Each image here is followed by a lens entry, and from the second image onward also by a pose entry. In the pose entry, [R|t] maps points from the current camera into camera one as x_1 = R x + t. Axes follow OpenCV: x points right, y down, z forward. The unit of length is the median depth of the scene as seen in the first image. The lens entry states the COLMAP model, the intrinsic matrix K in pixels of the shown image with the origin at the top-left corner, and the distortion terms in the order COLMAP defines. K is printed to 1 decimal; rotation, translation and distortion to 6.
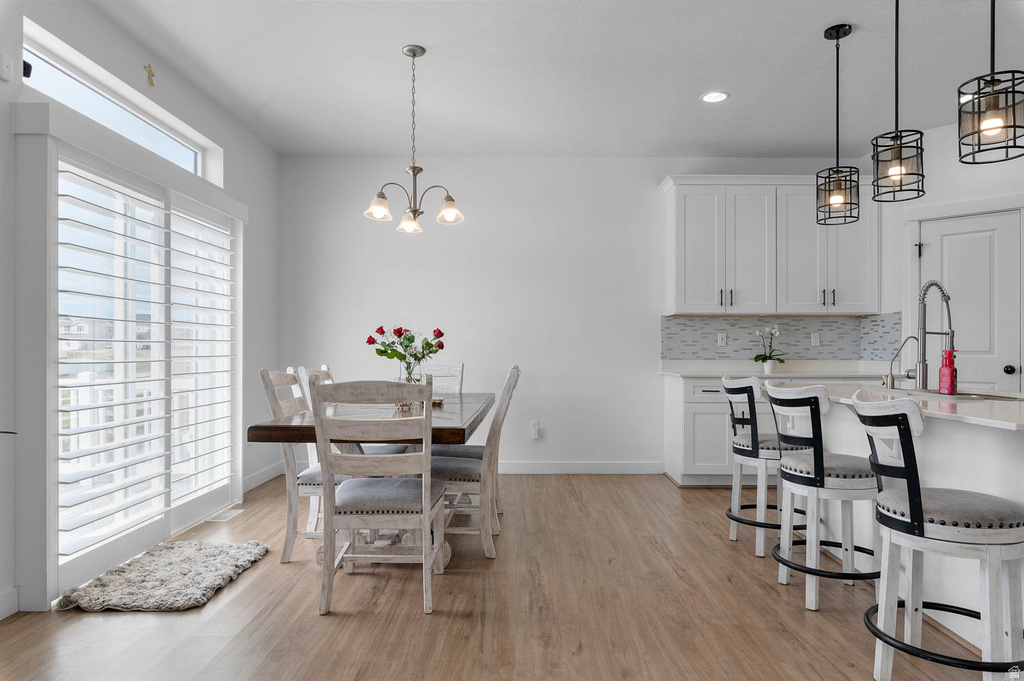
lens RADIAL K [[638.3, 0, 516.6], [0, 638.3, 351.3], [0, 0, 1]] dist [-0.005592, -0.001210]
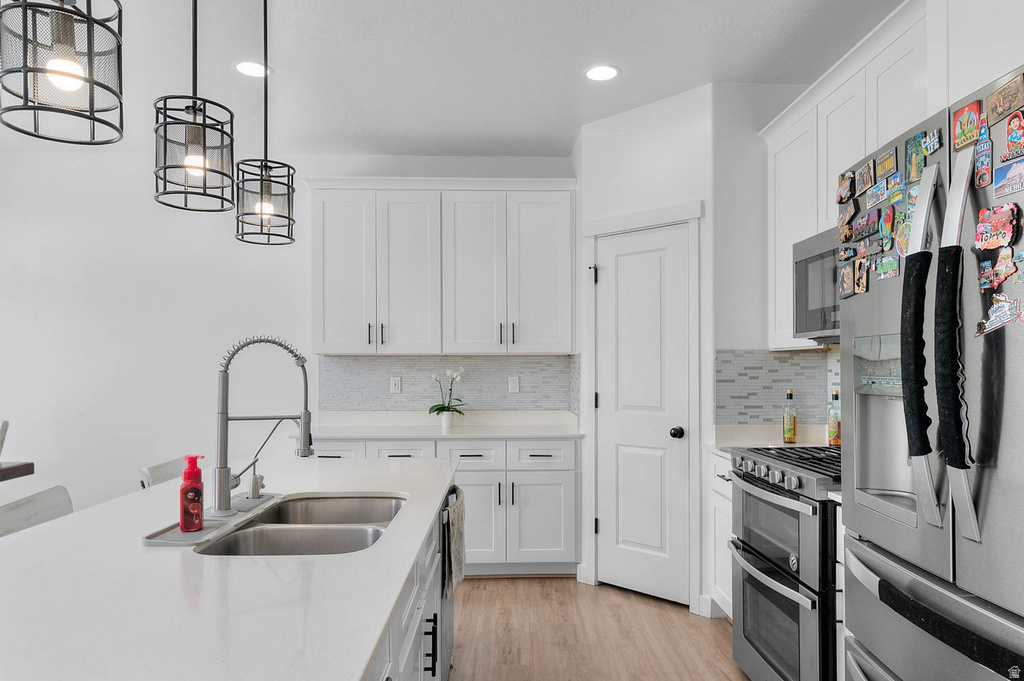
lens RADIAL K [[673.5, 0, 513.9], [0, 673.5, 369.3], [0, 0, 1]] dist [-0.001948, -0.000939]
pose [[0.999690, -0.001635, 0.024837, 0.523766], [0.001612, 0.999998, 0.000956, -0.045095], [-0.024839, -0.000916, 0.999691, 0.185339]]
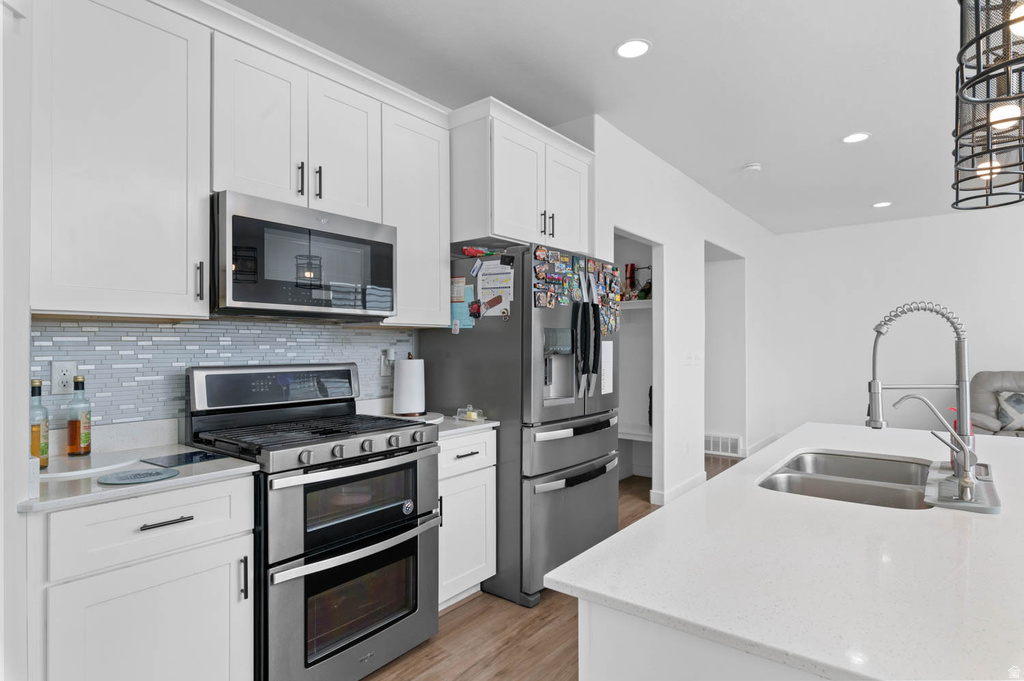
lens RADIAL K [[537.1, 0, 512.0], [0, 537.1, 340.5], [0, 0, 1]] dist [0.001821, 0.000217]
pose [[-0.784755, 0.006321, 0.619773, 0.383811], [0.002325, 0.999971, -0.007255, -0.043349], [-0.619801, -0.004253, -0.784747, 0.968573]]
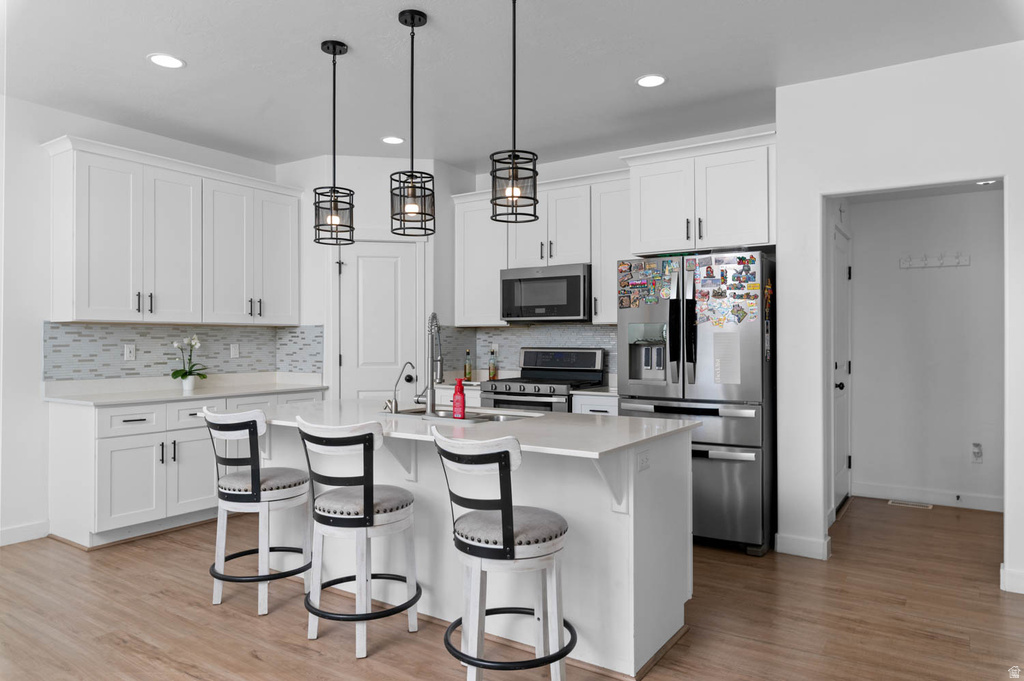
lens RADIAL K [[675.0, 0, 518.1], [0, 675.0, 338.8], [0, 0, 1]] dist [0.003911, 0.000071]
pose [[0.555430, 0.002623, 0.831559, -0.136661], [0.002752, 0.999984, -0.004993, -0.035254], [-0.831559, 0.005062, 0.555414, 0.134891]]
